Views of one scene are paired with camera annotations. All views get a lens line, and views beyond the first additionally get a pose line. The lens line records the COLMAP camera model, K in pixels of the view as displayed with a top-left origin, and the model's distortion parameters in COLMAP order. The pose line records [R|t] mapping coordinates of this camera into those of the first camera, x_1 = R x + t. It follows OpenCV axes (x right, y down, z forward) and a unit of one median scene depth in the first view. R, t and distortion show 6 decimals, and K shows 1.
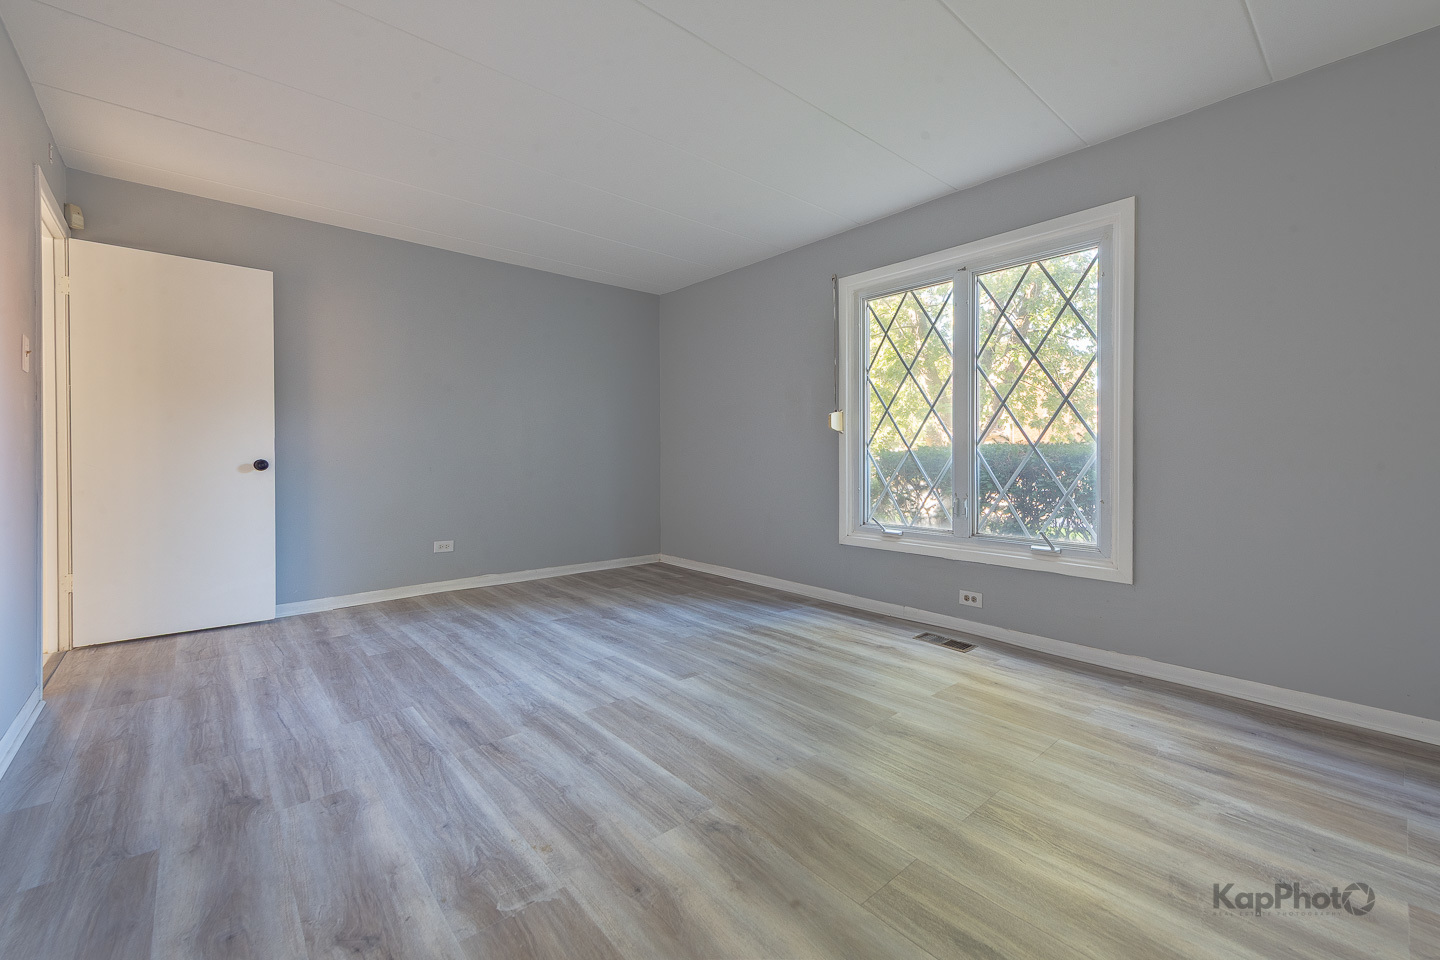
lens RADIAL K [[577.4, 0, 724.0], [0, 577.4, 474.7], [0, 0, 1]] dist [0.014267, -0.004959]
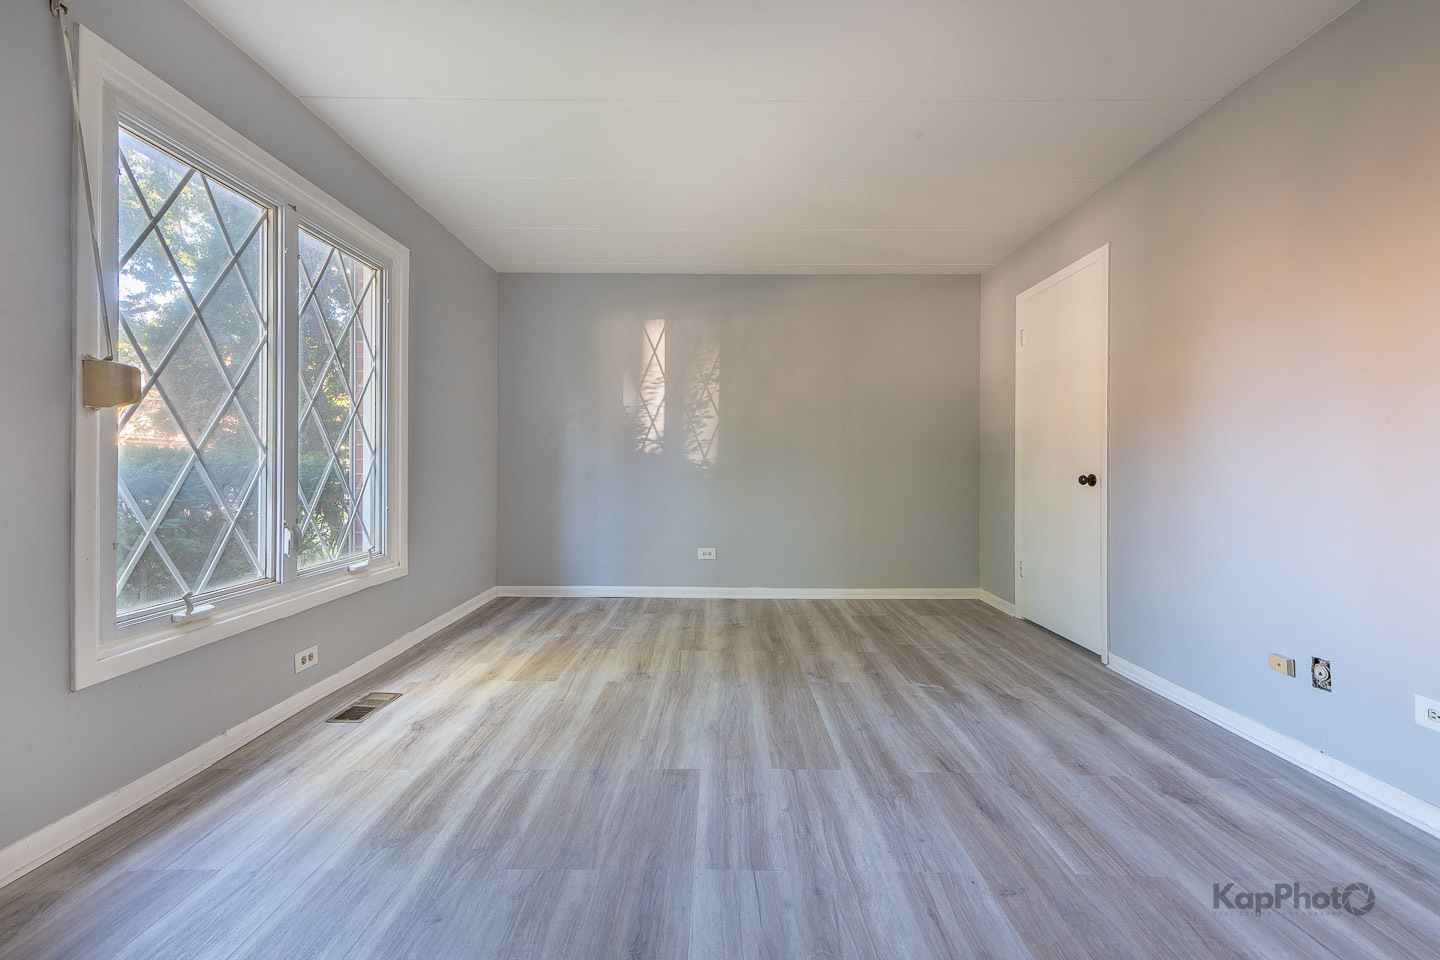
lens RADIAL K [[587.5, 0, 723.0], [0, 587.5, 462.2], [0, 0, 1]] dist [0.015180, -0.005741]
pose [[-0.739519, -0.000396, 0.673136, -0.651791], [0.019655, 0.999561, 0.022182, -0.059121], [-0.672849, 0.029634, -0.739186, 1.629619]]
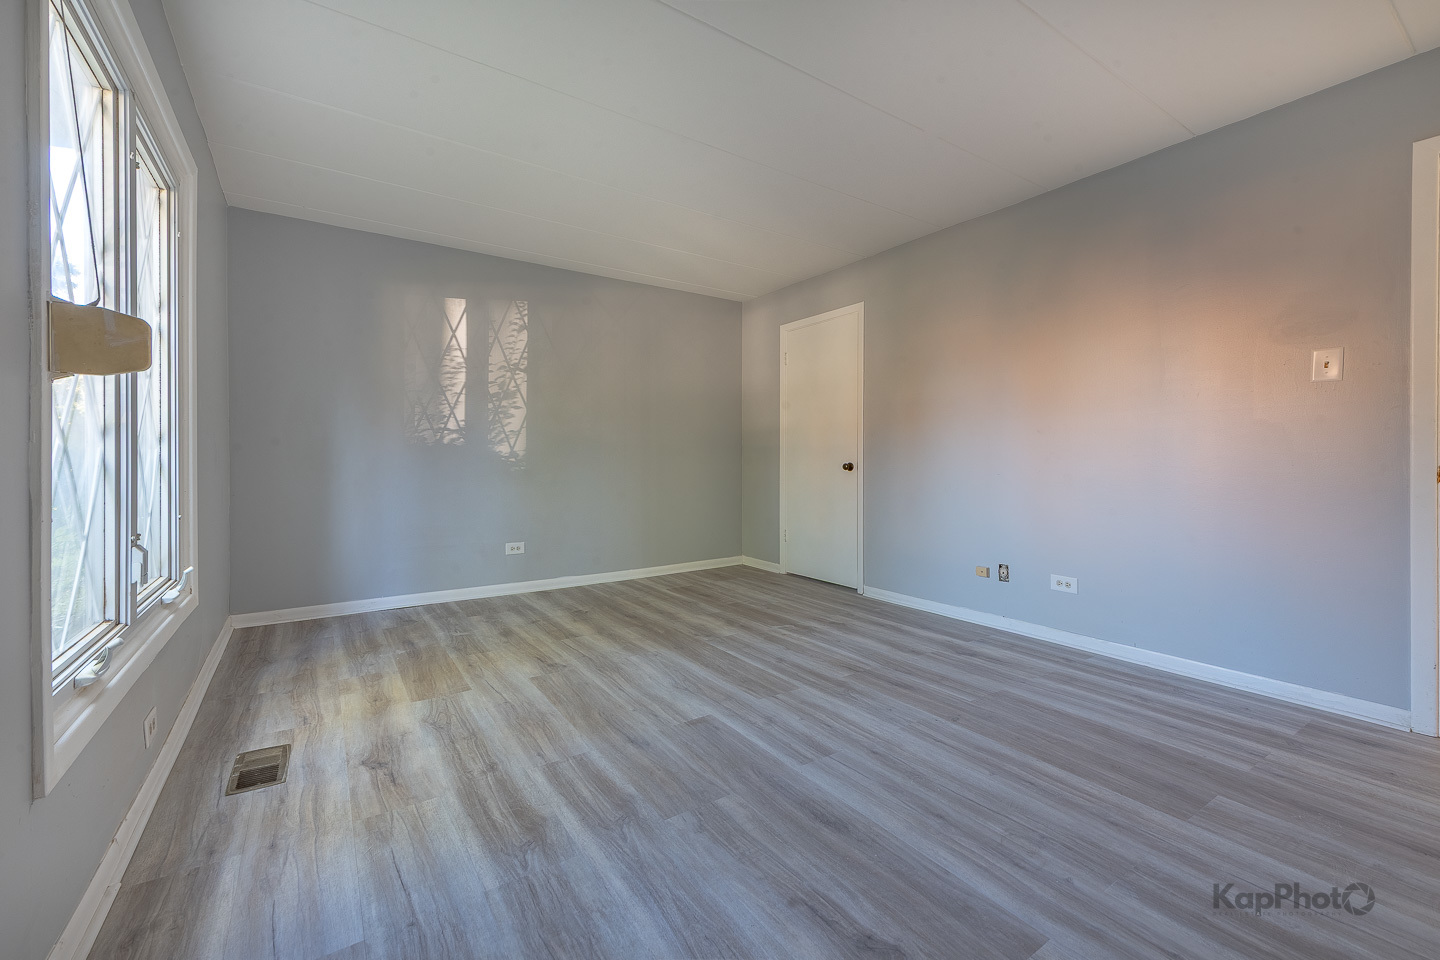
lens RADIAL K [[584.0, 0, 716.4], [0, 584.0, 458.4], [0, 0, 1]] dist [0.015581, -0.006058]
pose [[-0.989719, -0.000578, 0.143022, -0.227500], [0.004601, 0.999346, 0.035876, -0.067605], [-0.142949, 0.036165, -0.989069, 1.984361]]
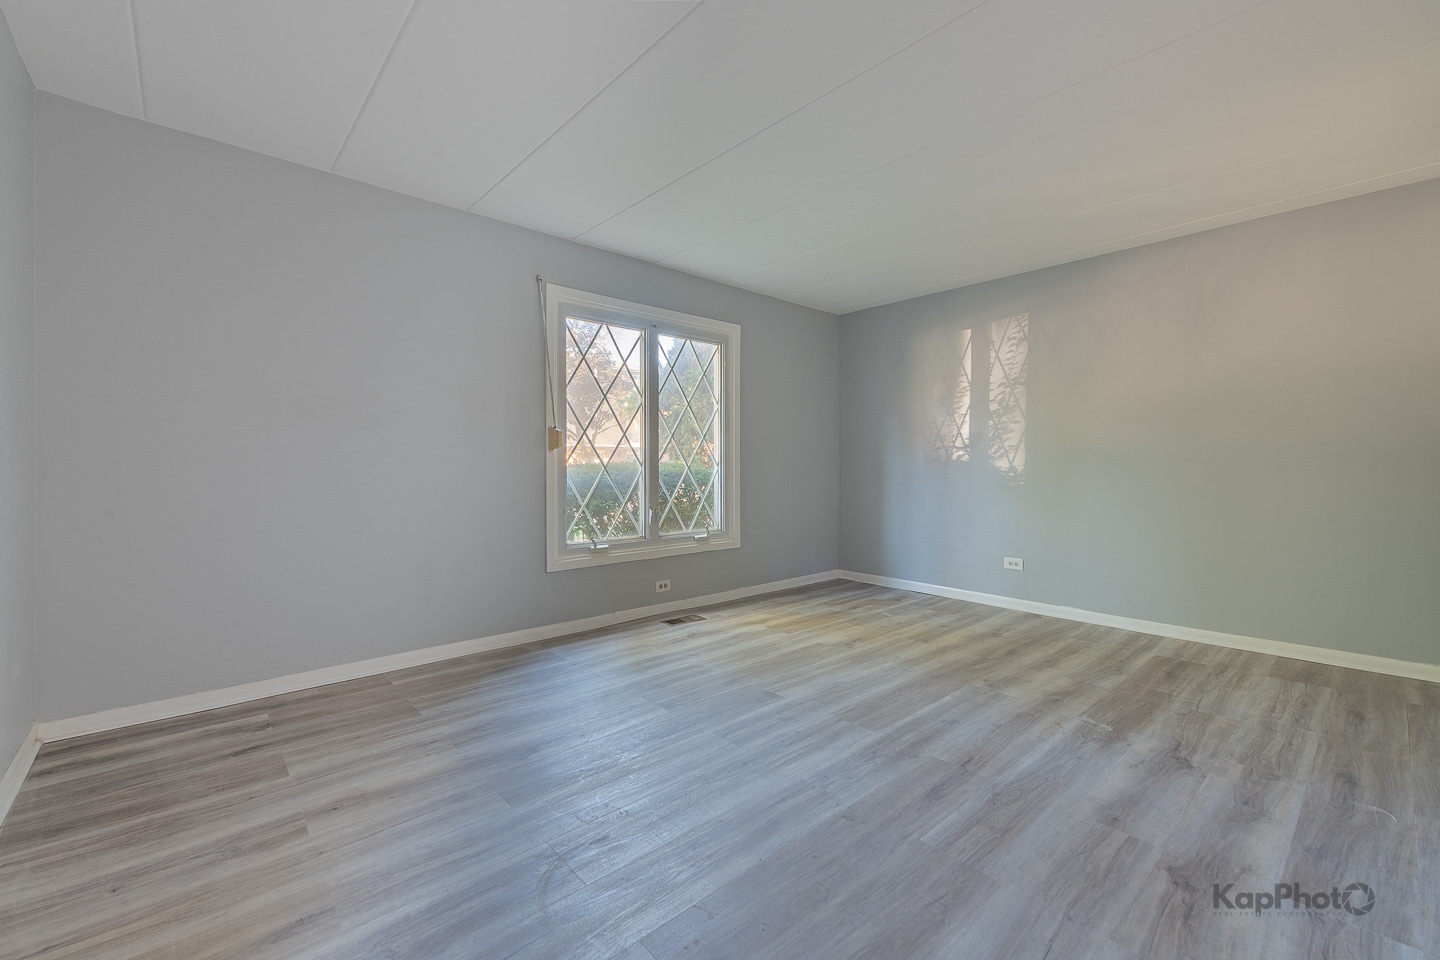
lens RADIAL K [[599.5, 0, 722.7], [0, 599.5, 466.8], [0, 0, 1]] dist [0.014755, -0.006415]
pose [[0.004545, -0.003893, 0.999982, -1.216181], [0.036122, 0.999340, 0.003727, -0.065114], [-0.999337, 0.036105, 0.004683, 1.164940]]
